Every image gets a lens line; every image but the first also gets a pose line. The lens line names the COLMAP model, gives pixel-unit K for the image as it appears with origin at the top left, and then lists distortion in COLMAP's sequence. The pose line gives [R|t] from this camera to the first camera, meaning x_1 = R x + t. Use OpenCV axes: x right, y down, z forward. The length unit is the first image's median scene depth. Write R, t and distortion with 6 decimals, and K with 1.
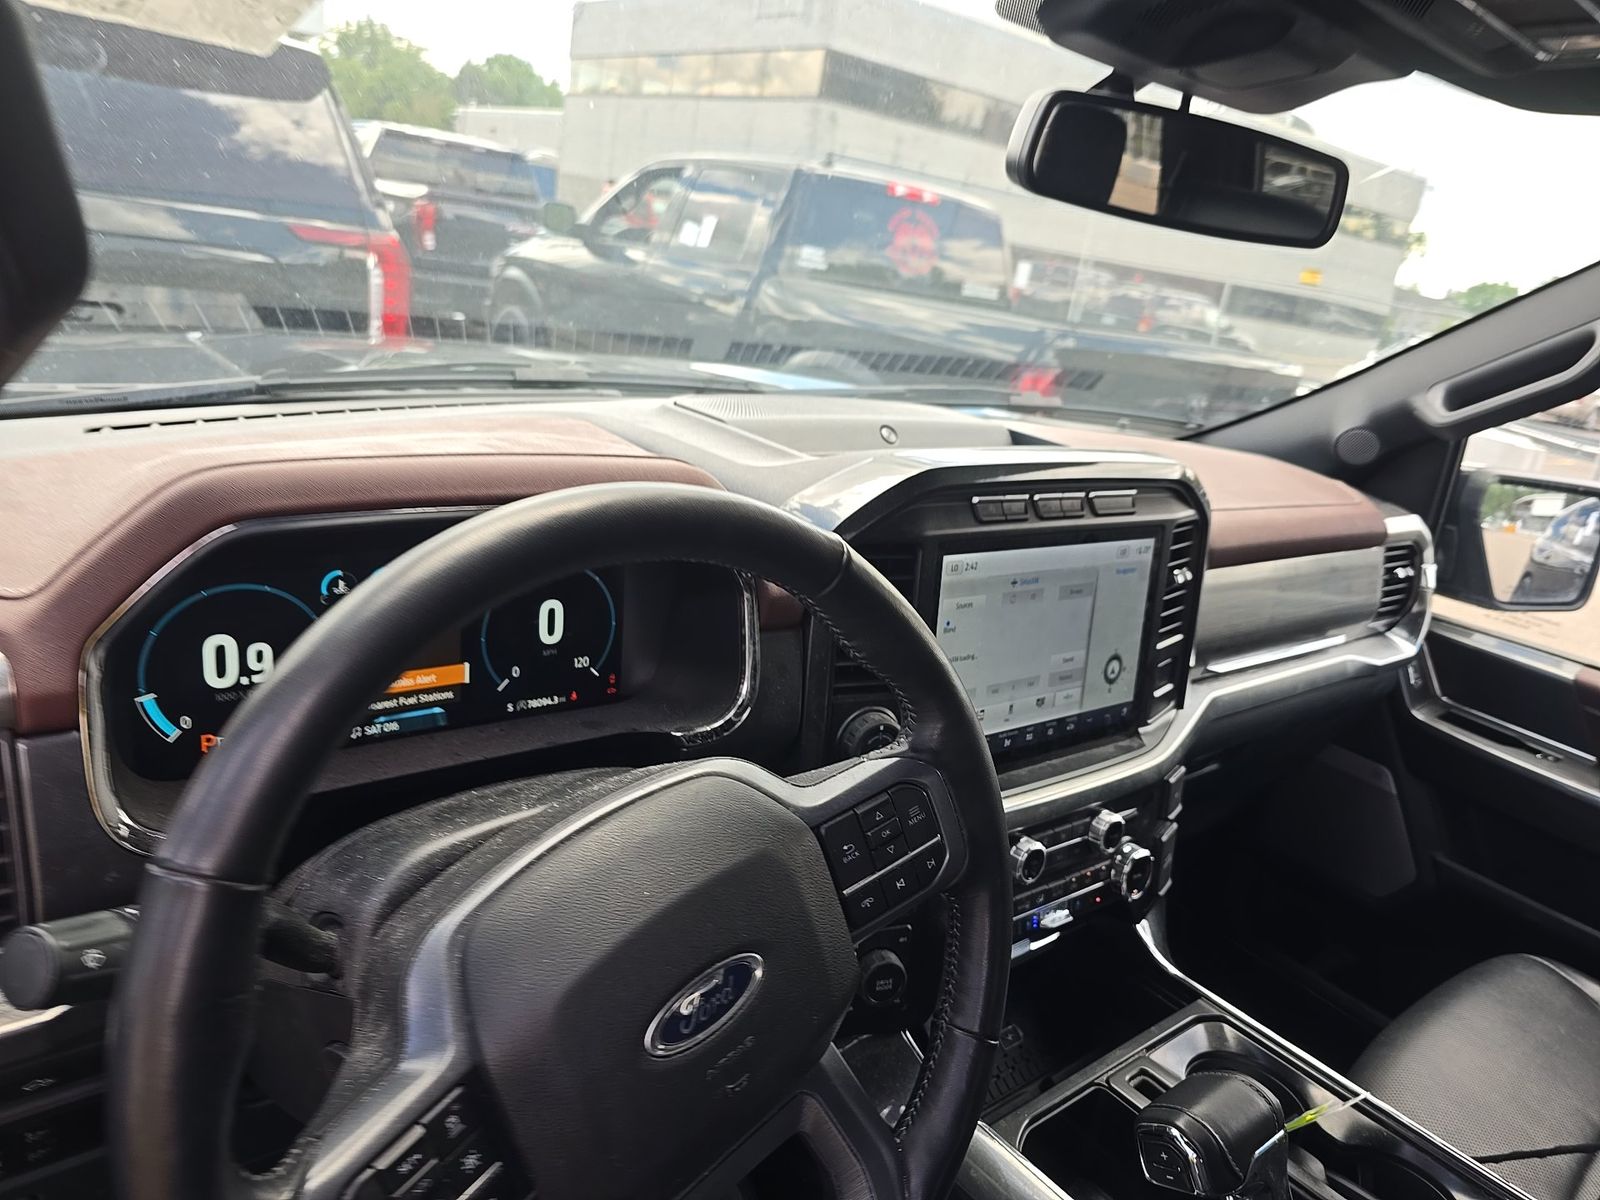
lens RADIAL K [[1080.9, 0, 810.4], [0, 1080.9, 598.2], [0, 0, 1]] dist [0.033574, -0.033028]
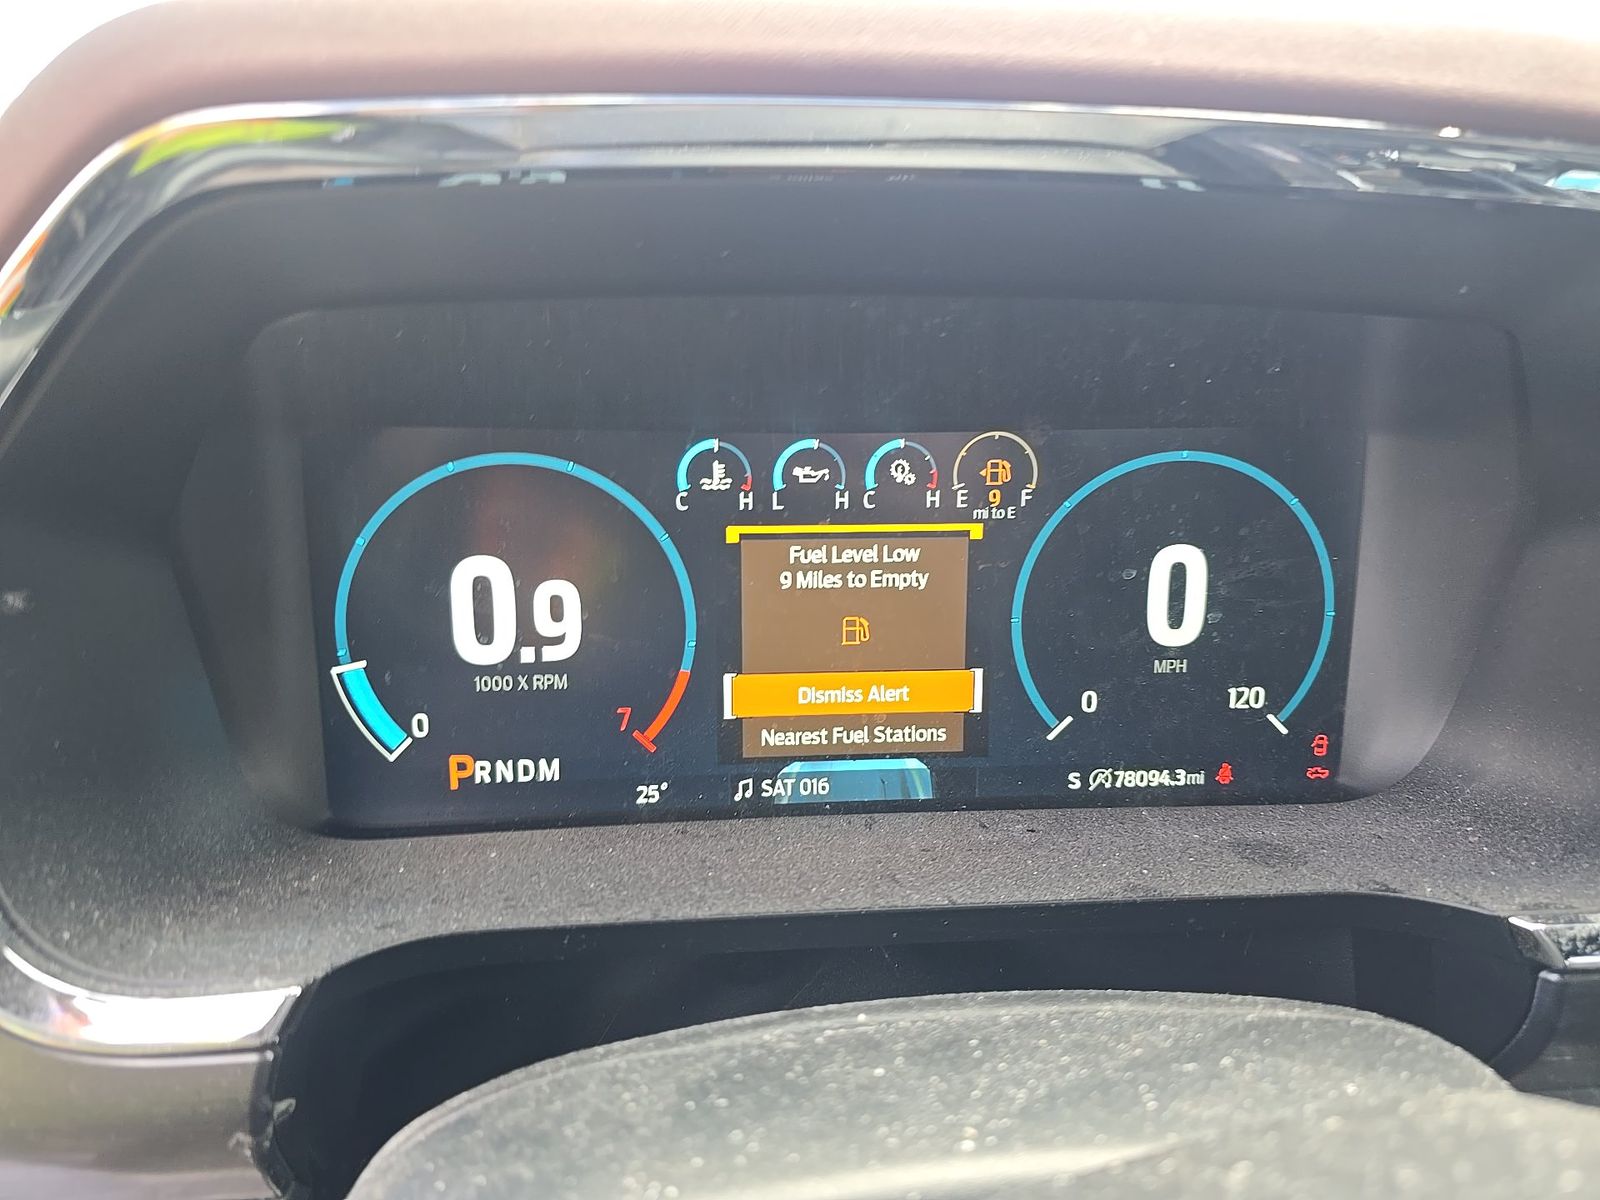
lens RADIAL K [[1082.2, 0, 813.5], [0, 1082.2, 593.7], [0, 0, 1]] dist [0.060866, -0.081712]
pose [[0.813366, 0.027044, -0.581124, -0.091709], [-0.069513, 0.996280, -0.050929, 0.047322], [0.577585, 0.081820, 0.812220, 0.494154]]
